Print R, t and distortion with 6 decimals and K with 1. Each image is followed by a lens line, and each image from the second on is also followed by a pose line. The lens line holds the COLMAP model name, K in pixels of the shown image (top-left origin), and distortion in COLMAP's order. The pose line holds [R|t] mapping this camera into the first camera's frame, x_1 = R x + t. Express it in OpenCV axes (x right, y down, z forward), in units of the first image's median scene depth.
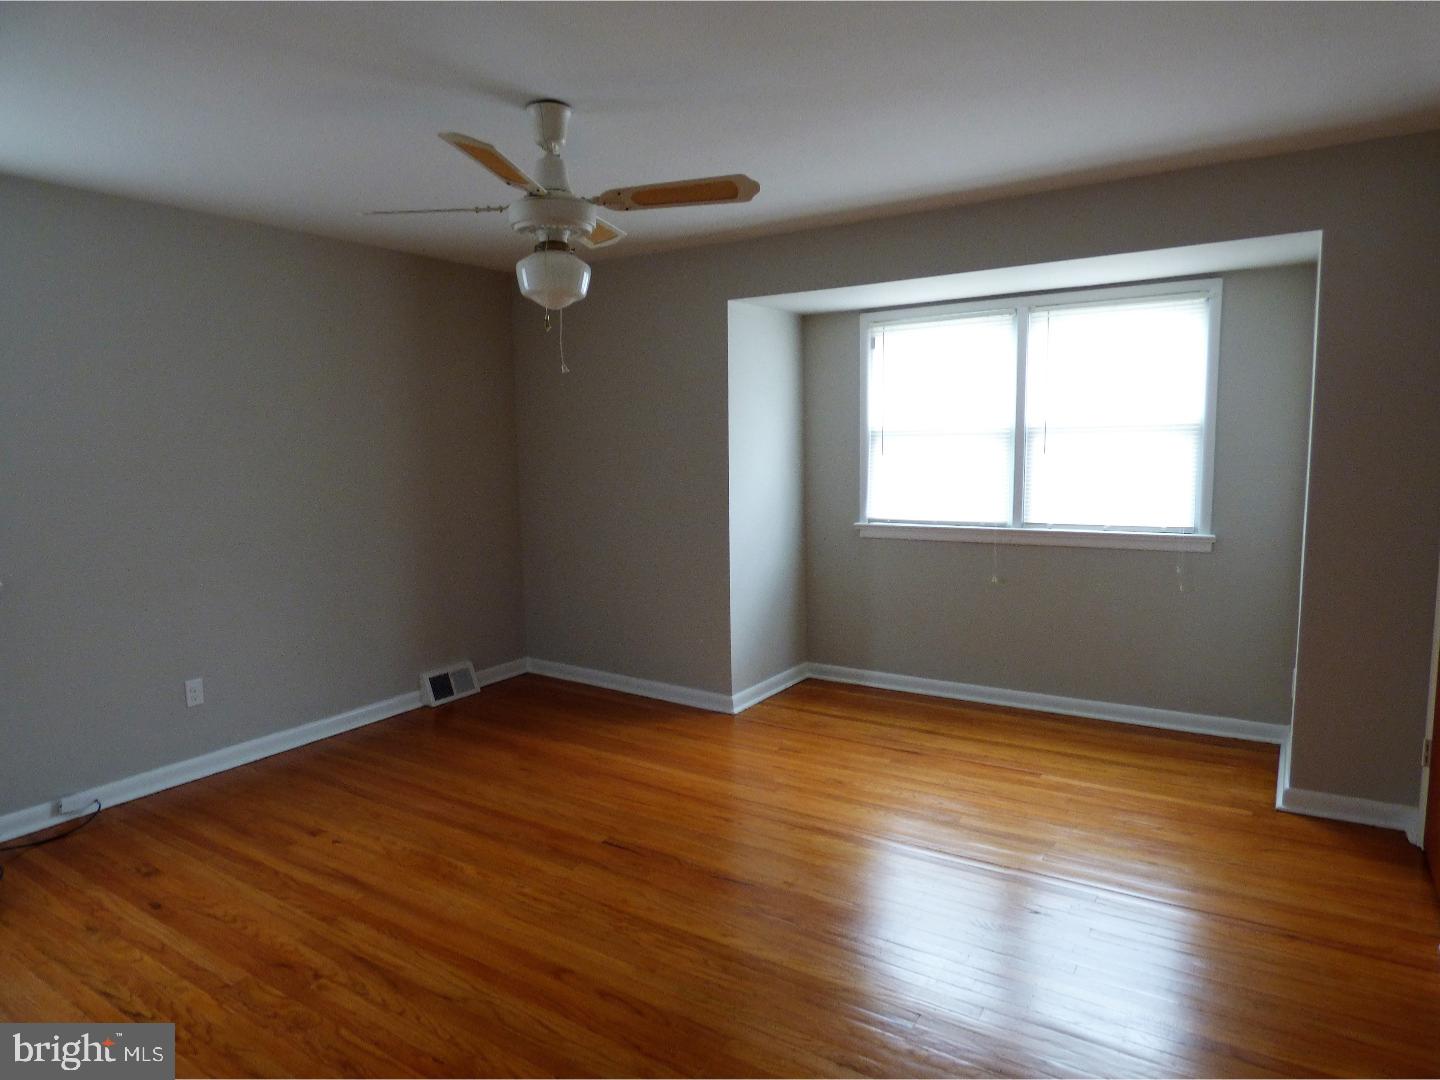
lens RADIAL K [[886.2, 0, 729.3], [0, 886.2, 532.7], [0, 0, 1]] dist [0.013827, -0.009419]
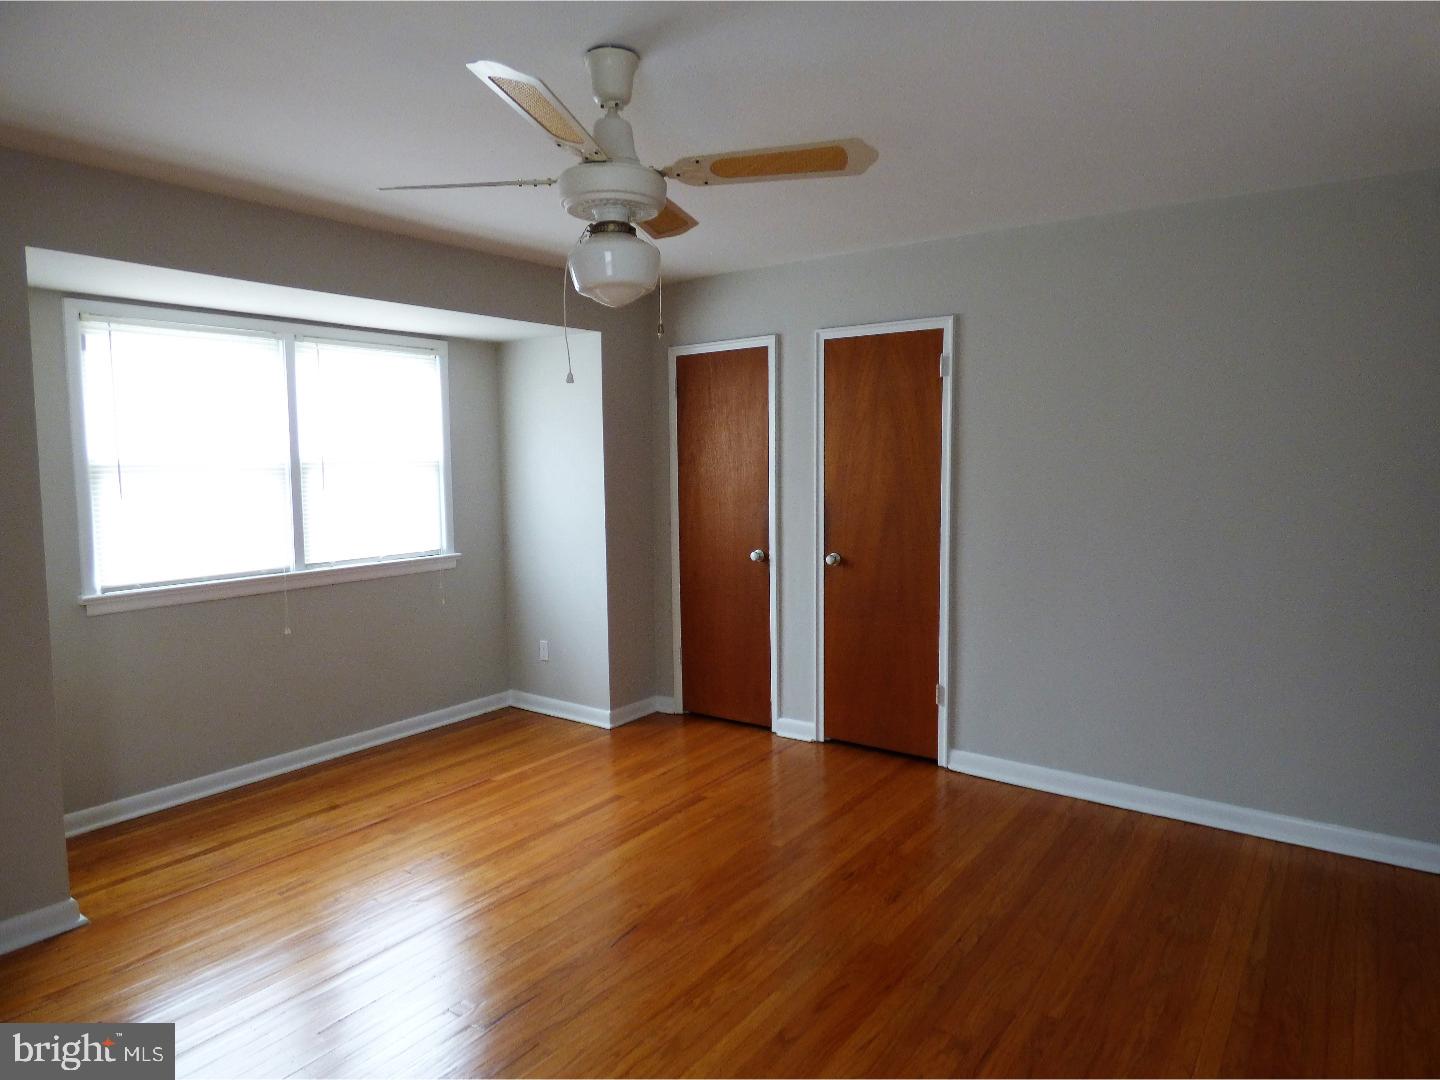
lens RADIAL K [[886.2, 0, 728.7], [0, 886.2, 544.8], [0, 0, 1]] dist [0.013827, -0.009419]
pose [[0.064697, -0.082105, 0.994522, -0.582441], [0.114098, 0.990682, 0.074366, -0.051865], [-0.991361, 0.108662, 0.073462, 0.501685]]
